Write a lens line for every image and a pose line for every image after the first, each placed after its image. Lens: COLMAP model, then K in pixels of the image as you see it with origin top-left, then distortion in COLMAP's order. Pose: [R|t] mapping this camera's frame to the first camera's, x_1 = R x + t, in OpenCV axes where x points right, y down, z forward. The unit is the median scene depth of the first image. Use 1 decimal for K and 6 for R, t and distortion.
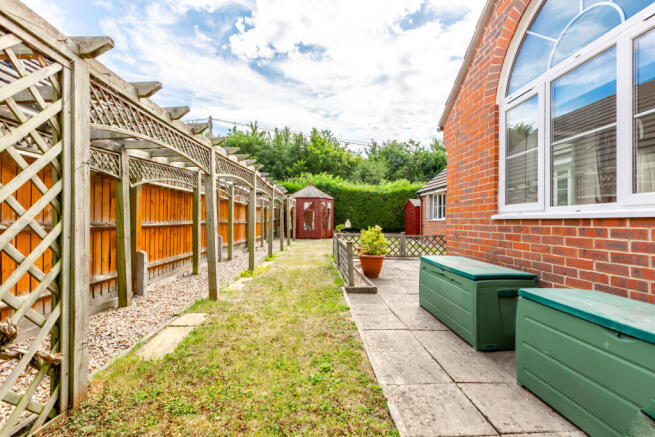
lens RADIAL K [[293.9, 0, 327.5], [0, 293.9, 218.5], [0, 0, 1]] dist [0.002417, 0.000325]
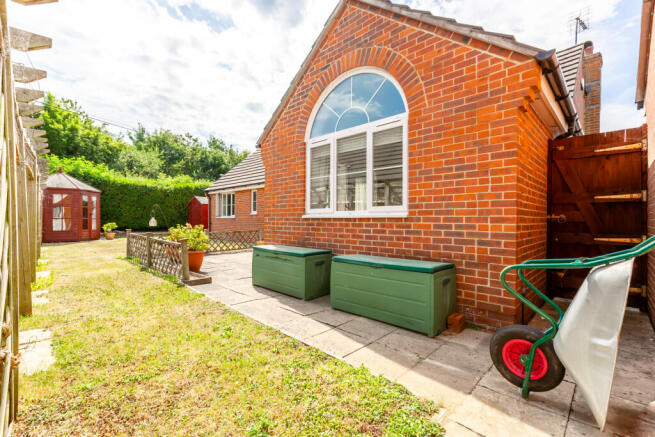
lens RADIAL K [[293.9, 0, 327.5], [0, 293.9, 218.5], [0, 0, 1]] dist [0.002417, 0.000325]
pose [[0.735054, -0.003317, 0.678000, -0.321375], [-0.003371, 0.999958, 0.008546, -0.007529], [-0.678000, -0.008568, 0.735012, -0.168418]]
